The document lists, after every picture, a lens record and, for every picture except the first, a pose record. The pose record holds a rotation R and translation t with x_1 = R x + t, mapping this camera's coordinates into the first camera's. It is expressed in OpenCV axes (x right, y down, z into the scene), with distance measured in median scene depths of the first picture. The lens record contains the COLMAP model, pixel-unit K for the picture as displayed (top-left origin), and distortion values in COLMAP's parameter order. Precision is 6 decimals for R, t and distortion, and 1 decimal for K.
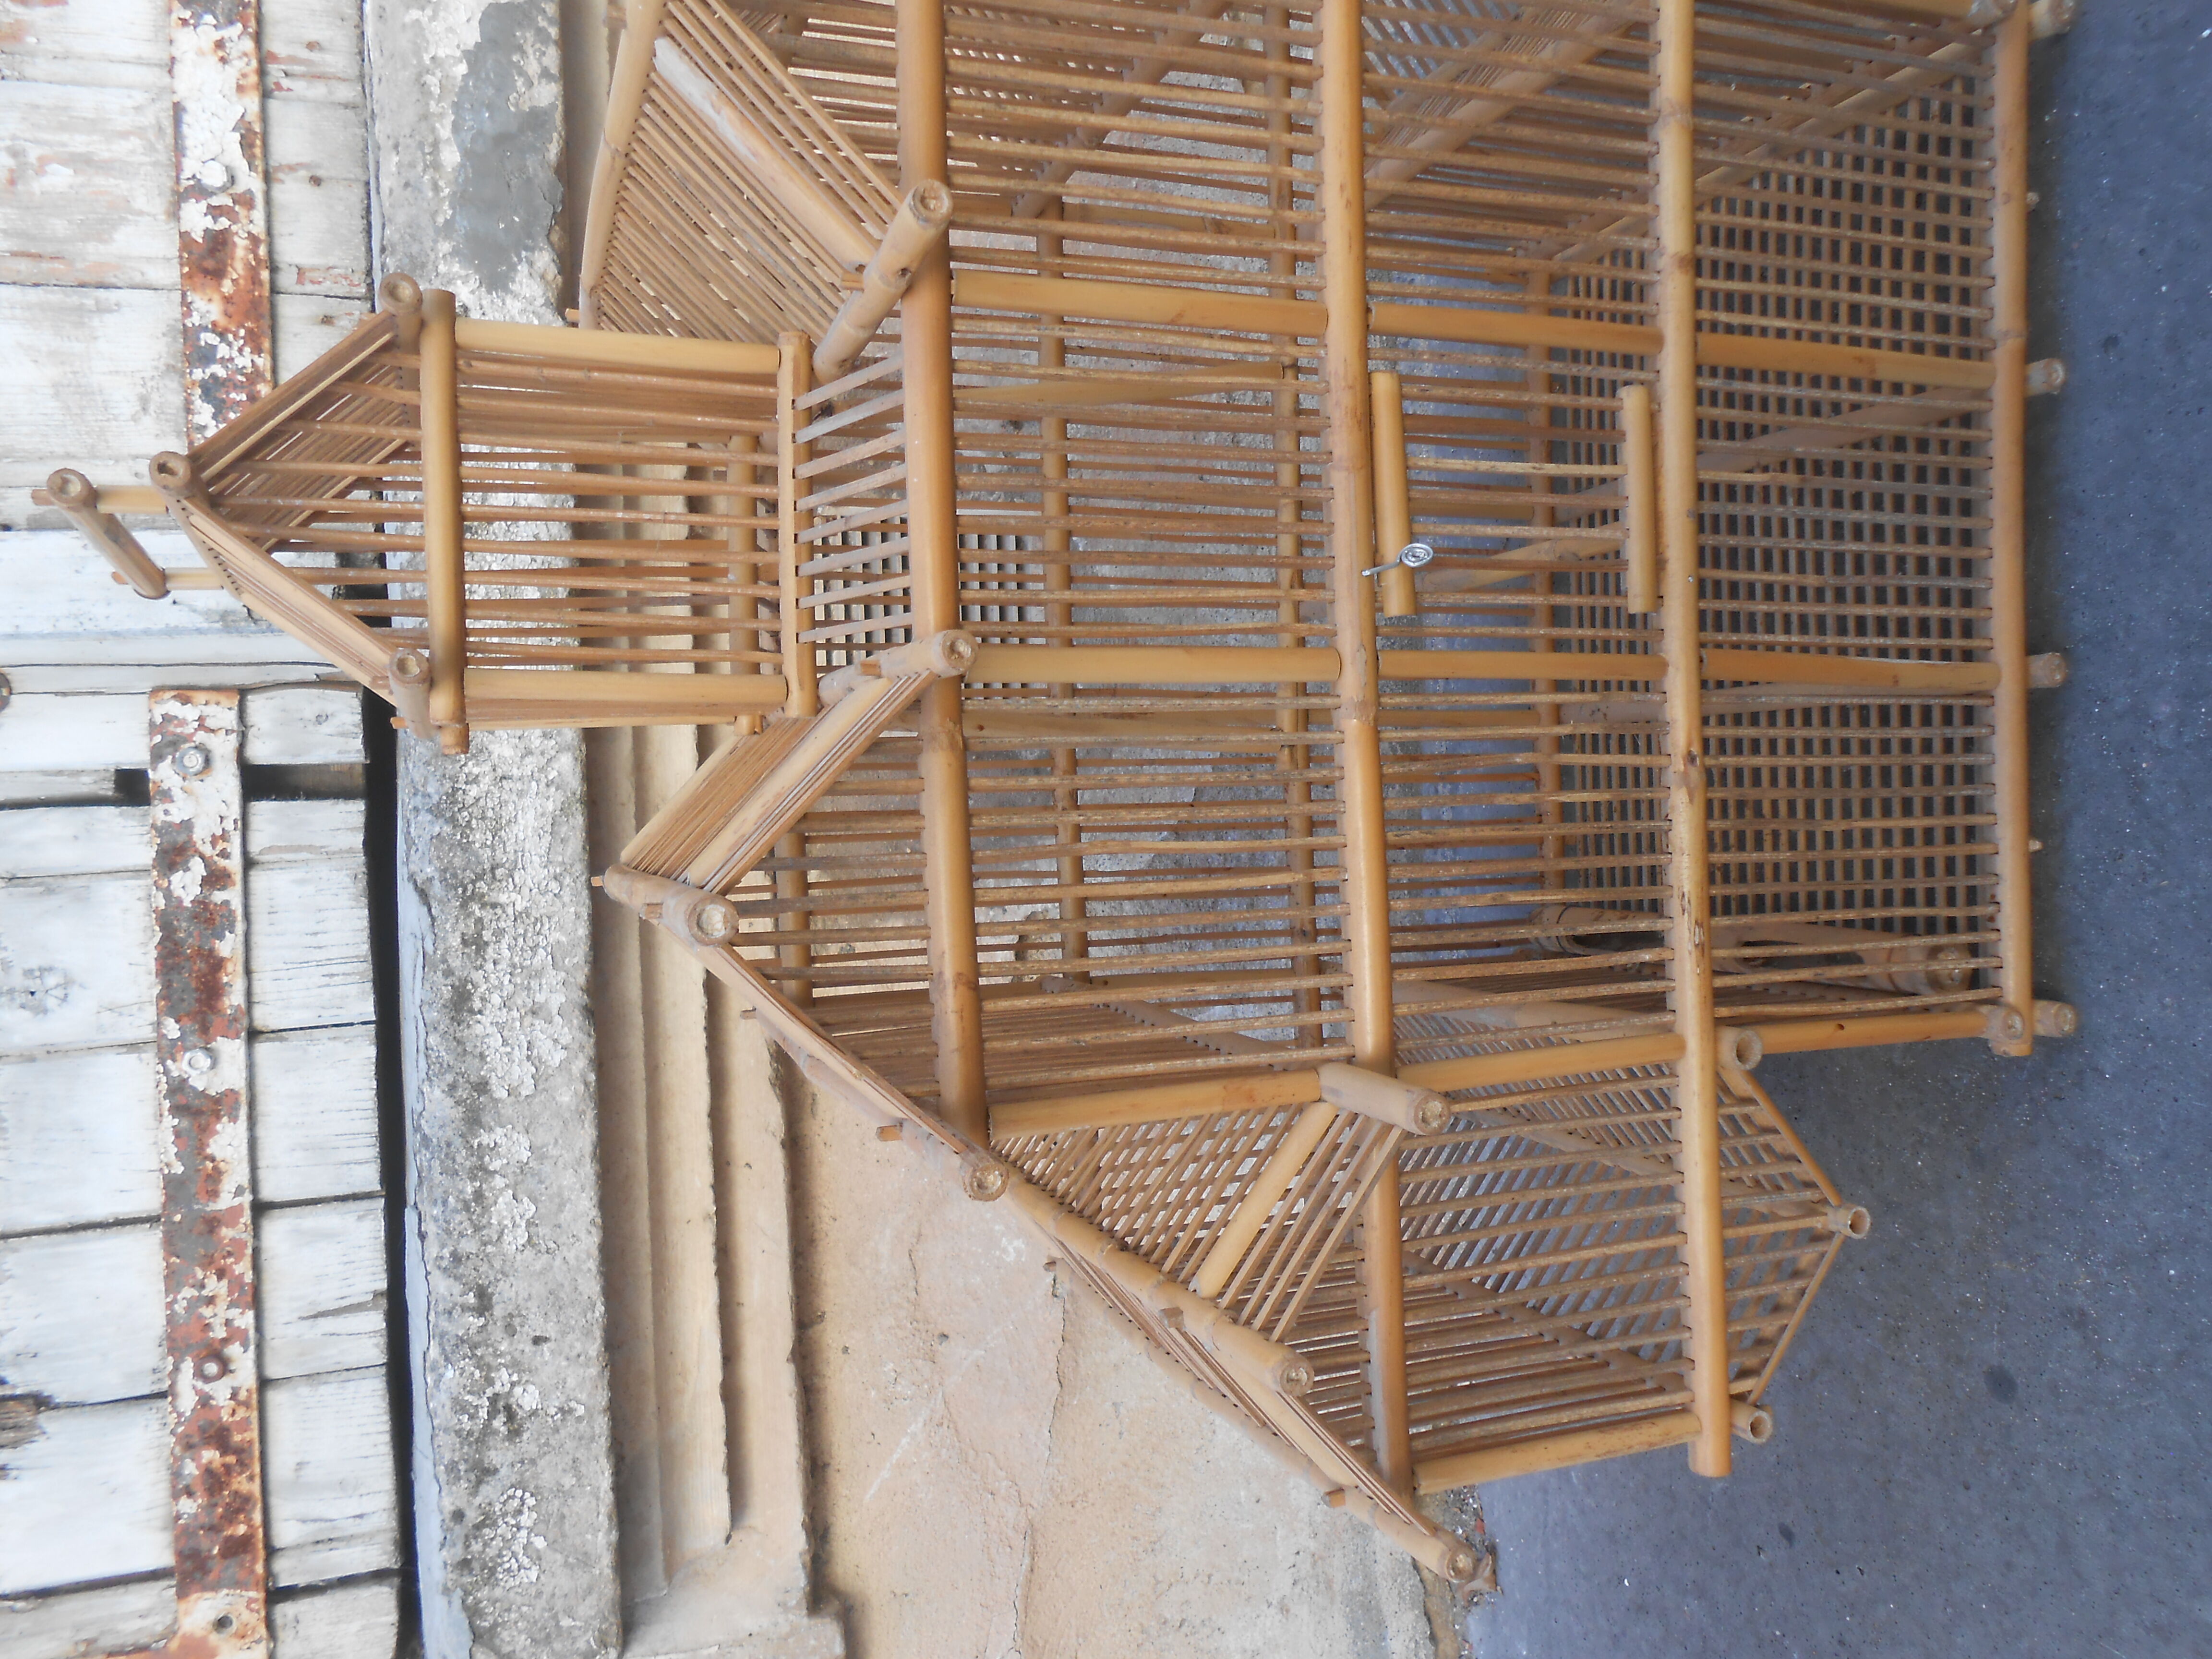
lens RADIAL K [[1720.6, 0, 1106.0], [0, 1720.6, 829.5], [0, 0, 1]] dist [-0.044588, 0.049809]
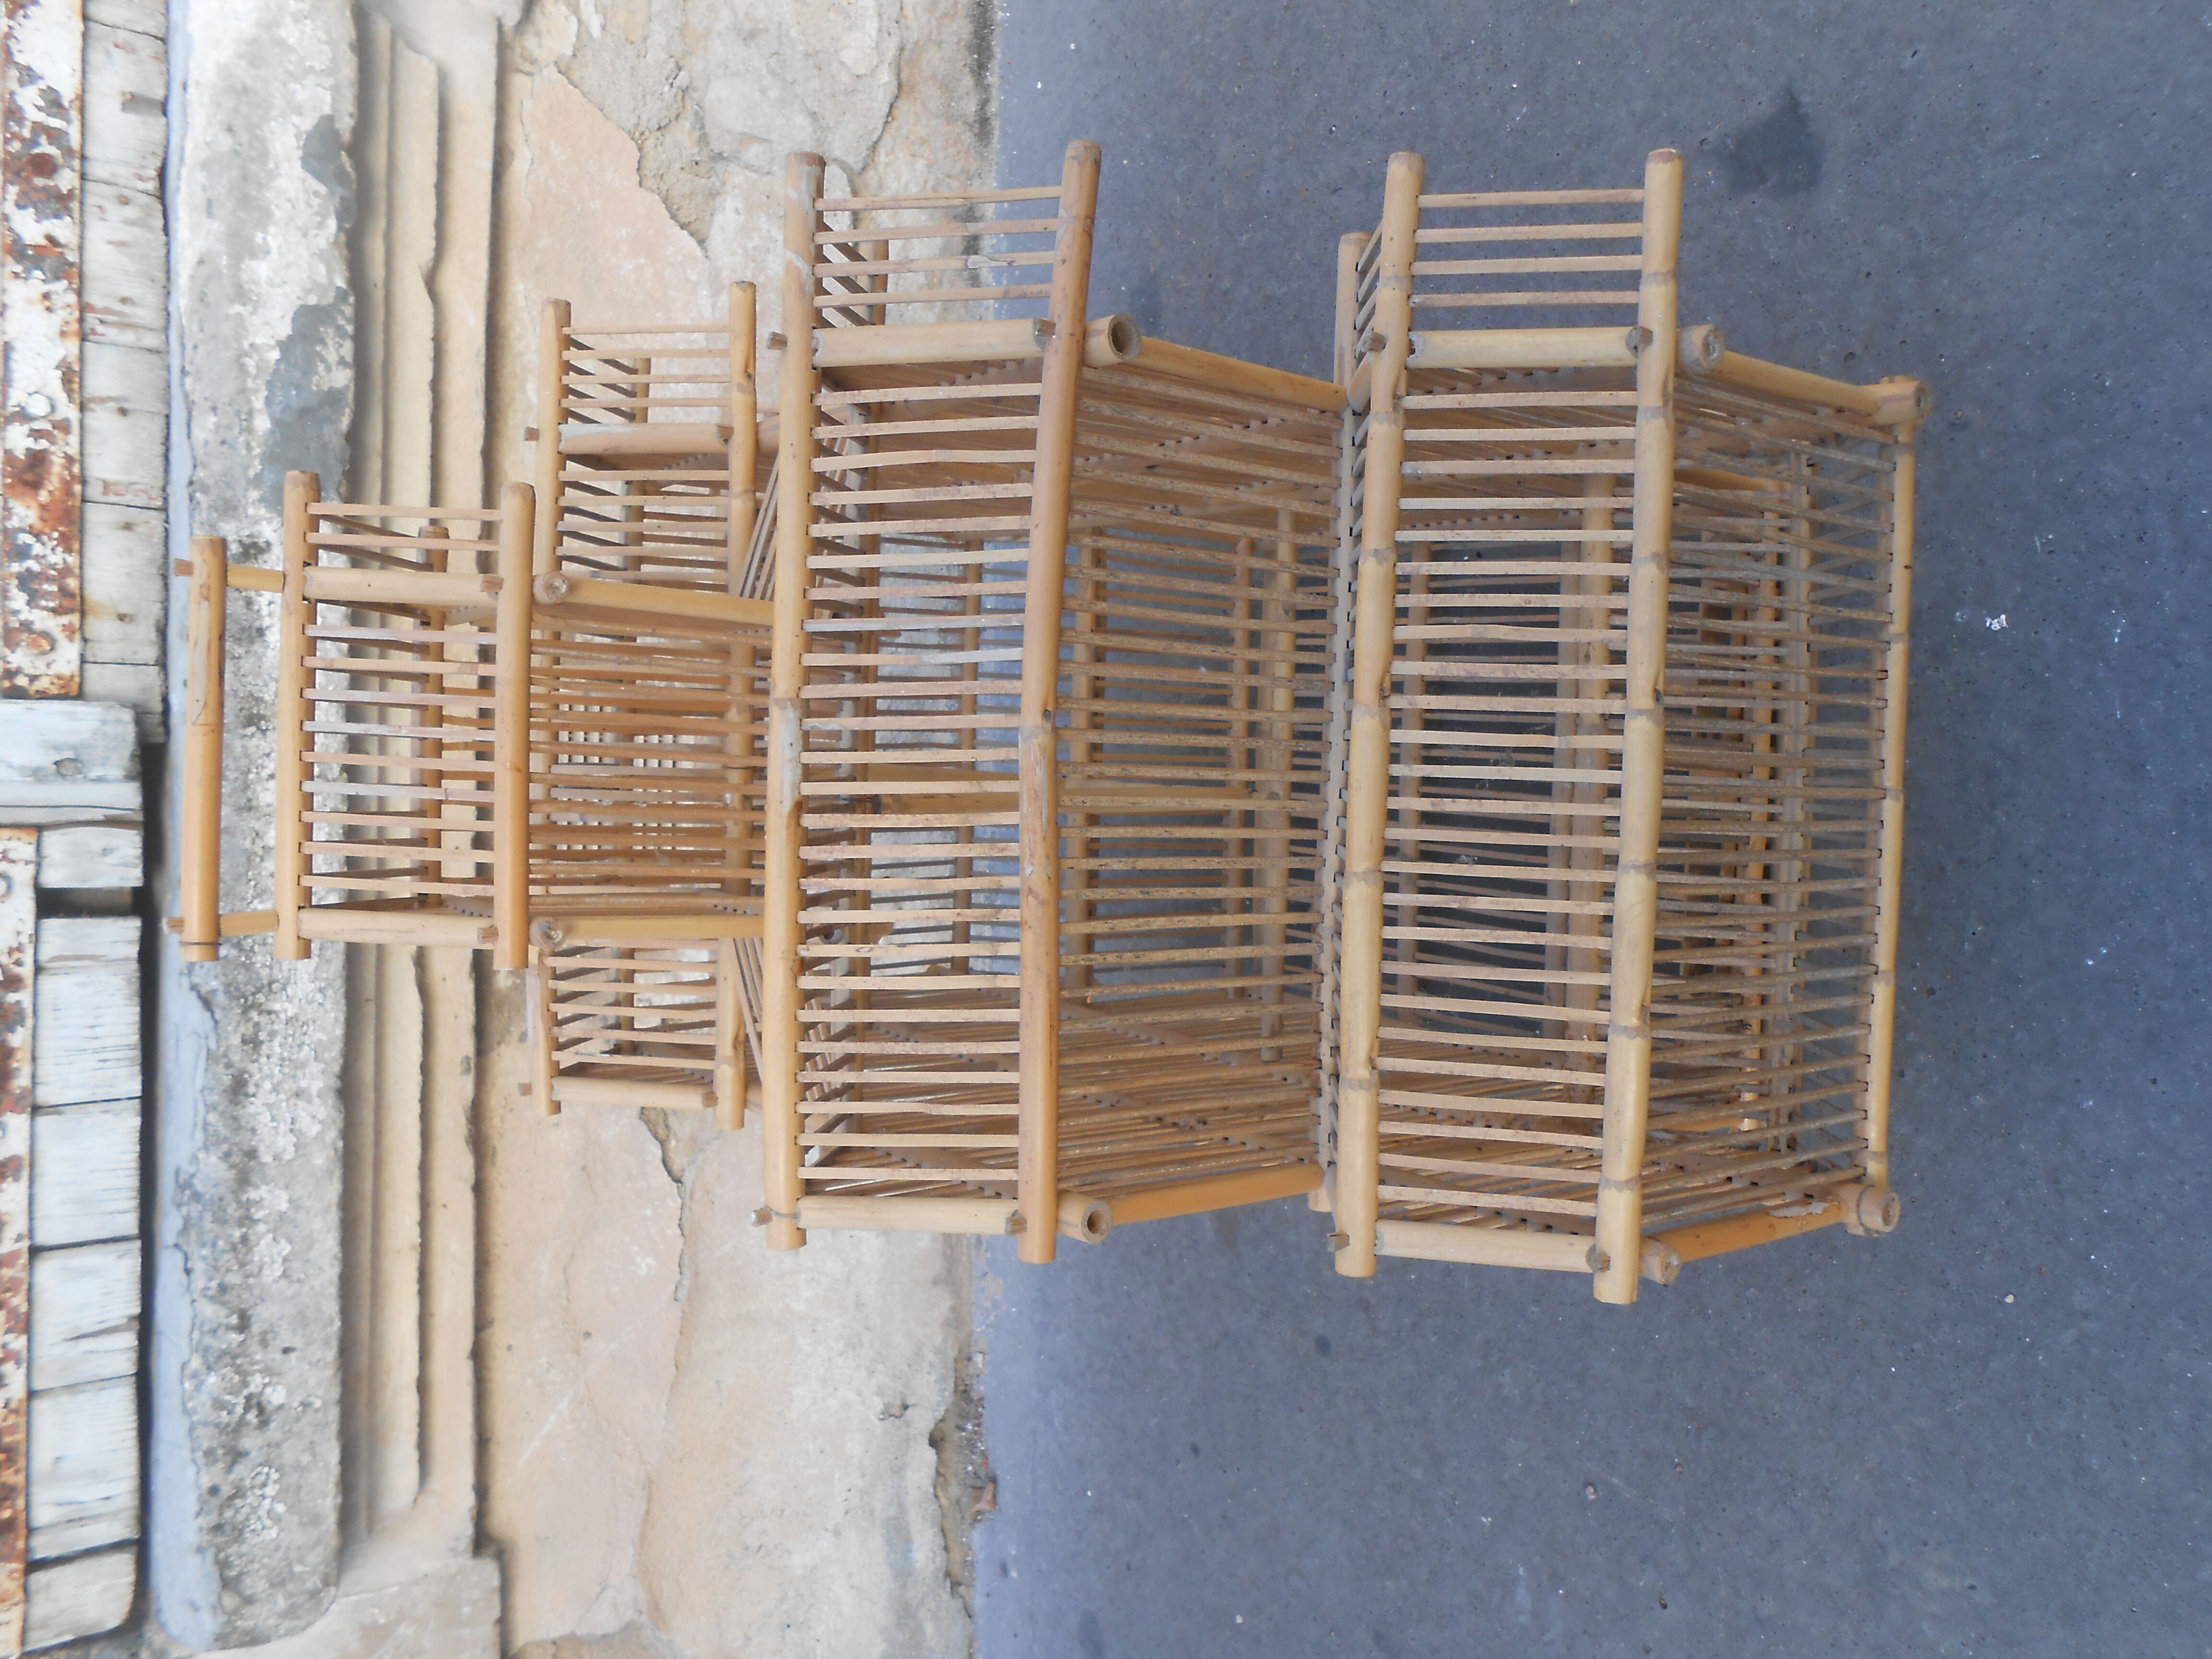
lens RADIAL K [[1725.4, 0, 1106.0], [0, 1725.4, 829.5], [0, 0, 1]] dist [-0.003874, -0.002692]
pose [[0.956818, 0.049548, 0.286433, -0.131822], [-0.054043, 0.998508, 0.007806, -0.132855], [-0.285619, -0.022949, 0.958069, -0.400141]]
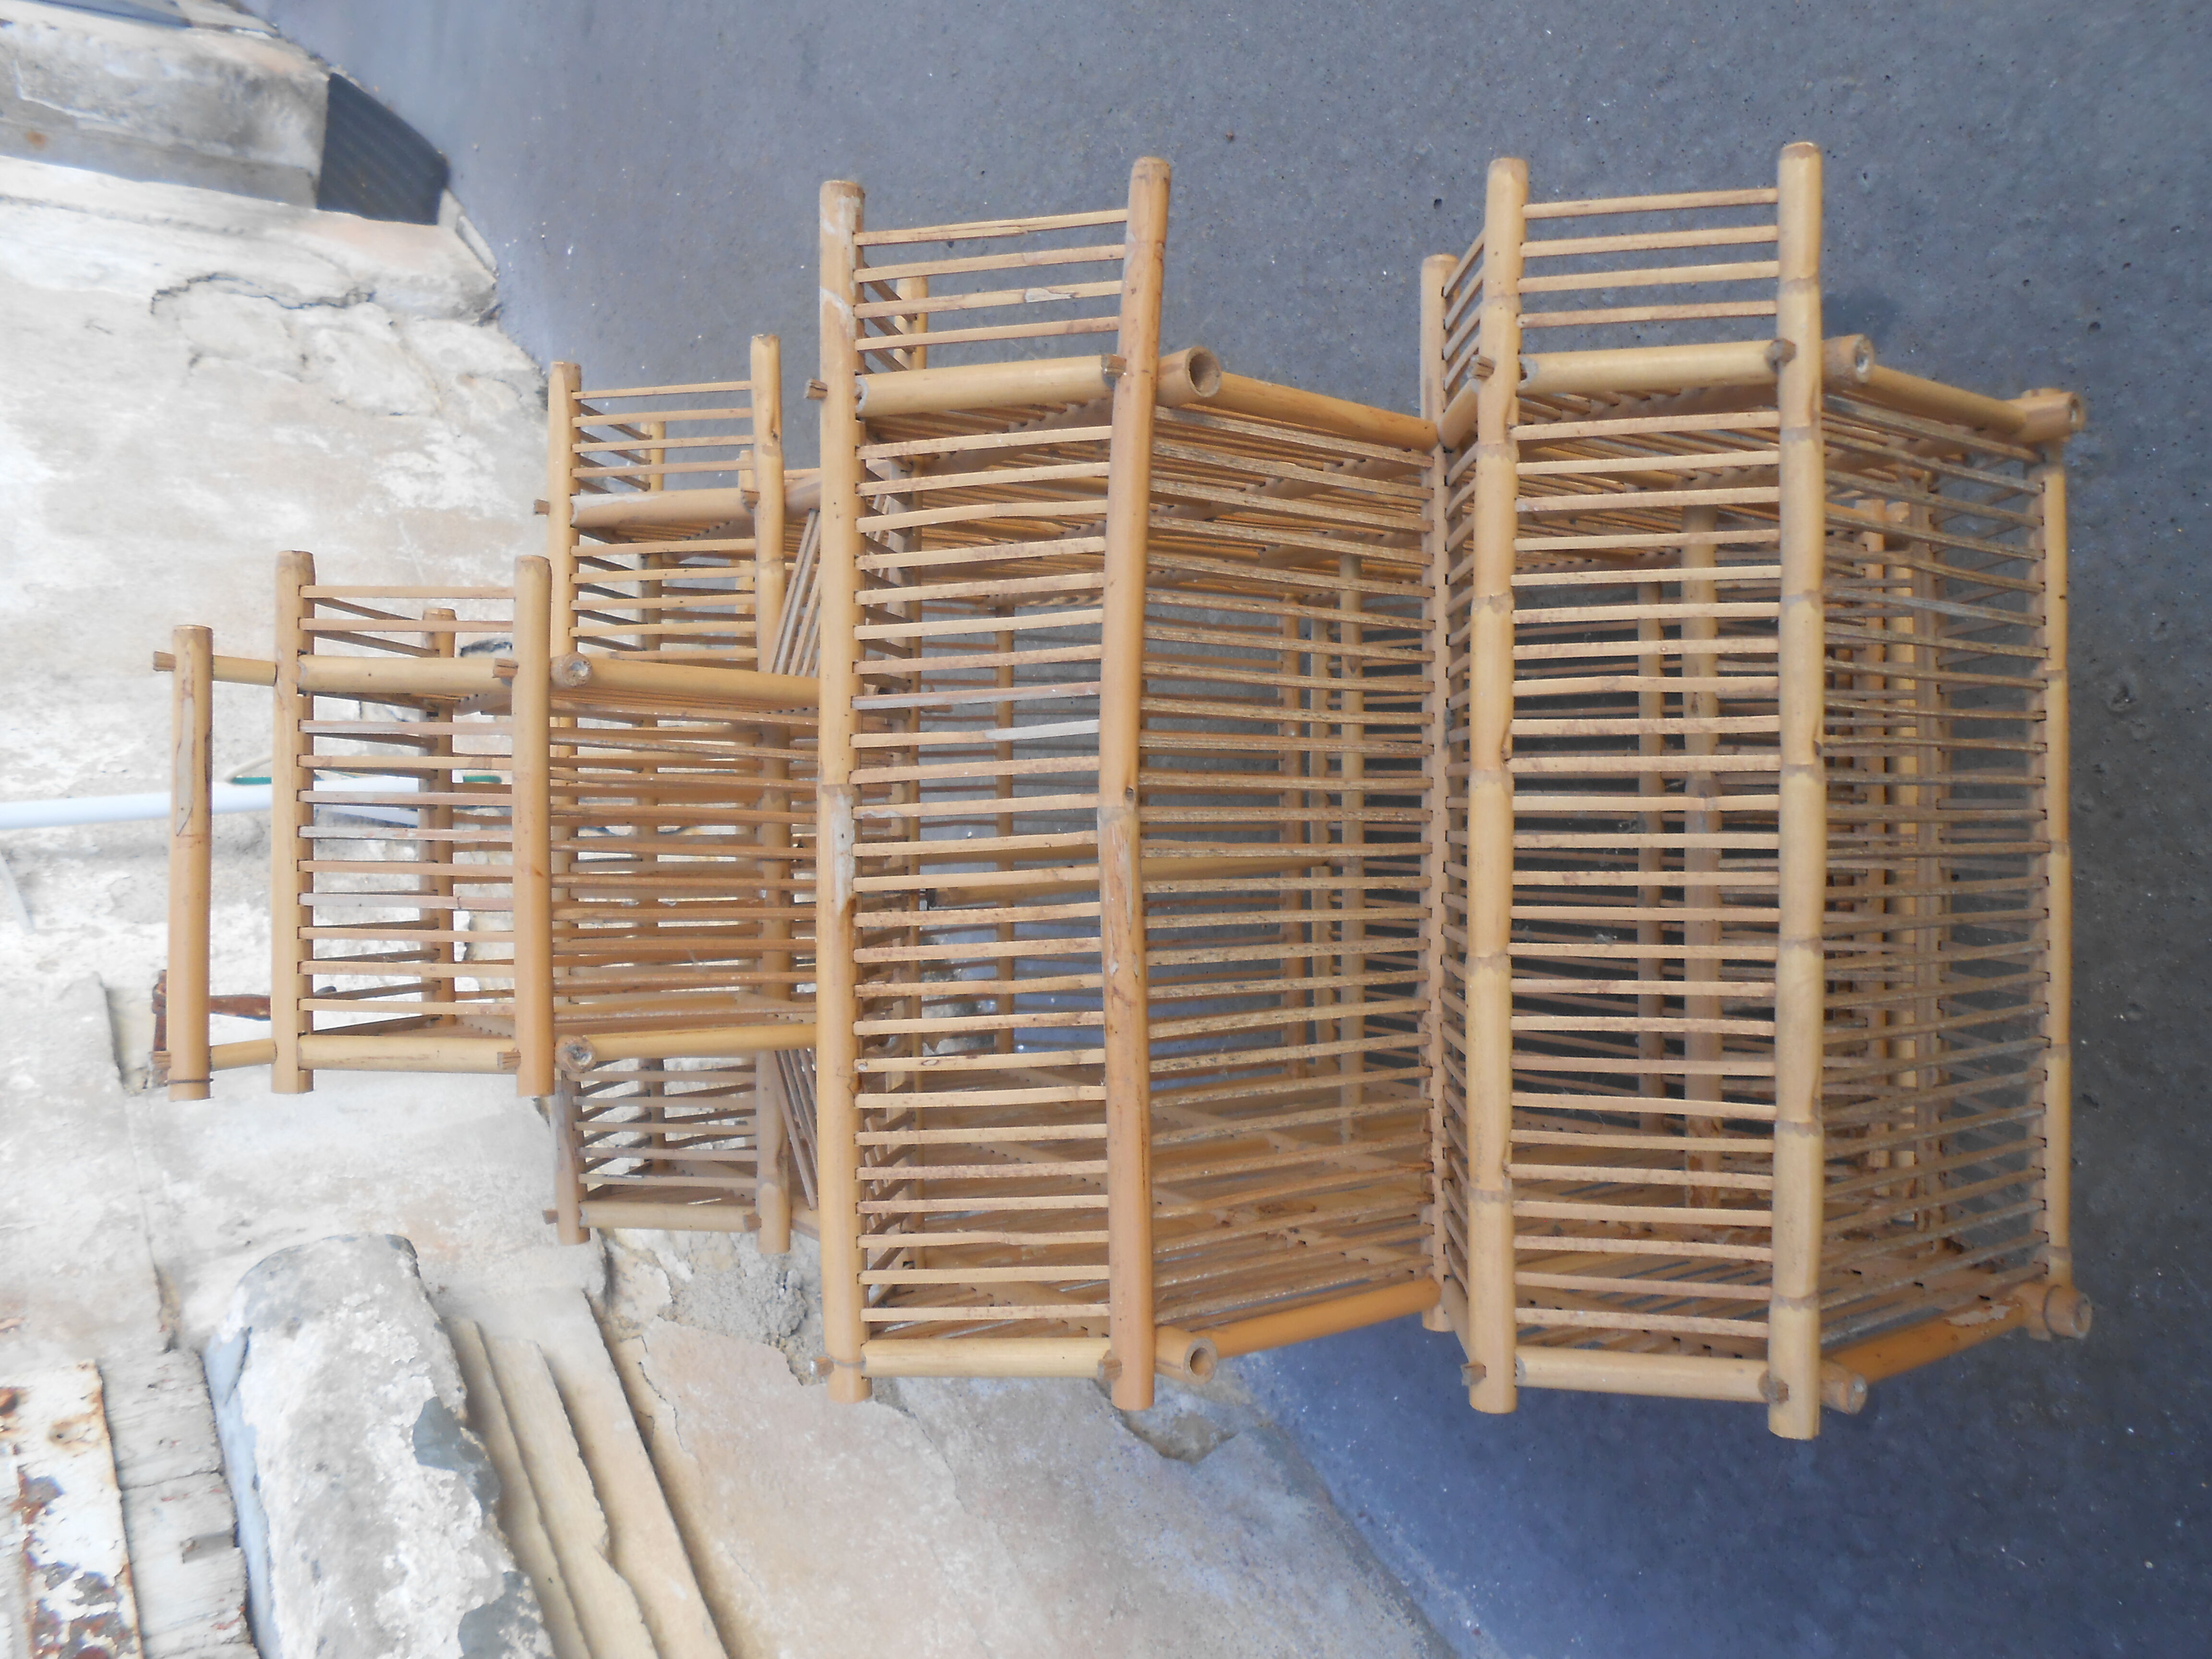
lens RADIAL K [[1720.6, 0, 1106.0], [0, 1720.6, 829.5], [0, 0, 1]] dist [-0.044588, 0.049809]
pose [[0.877436, -0.282787, 0.387475, -0.287938], [0.479619, 0.531407, -0.698264, 0.081916], [-0.008447, 0.798522, 0.601906, 0.123217]]
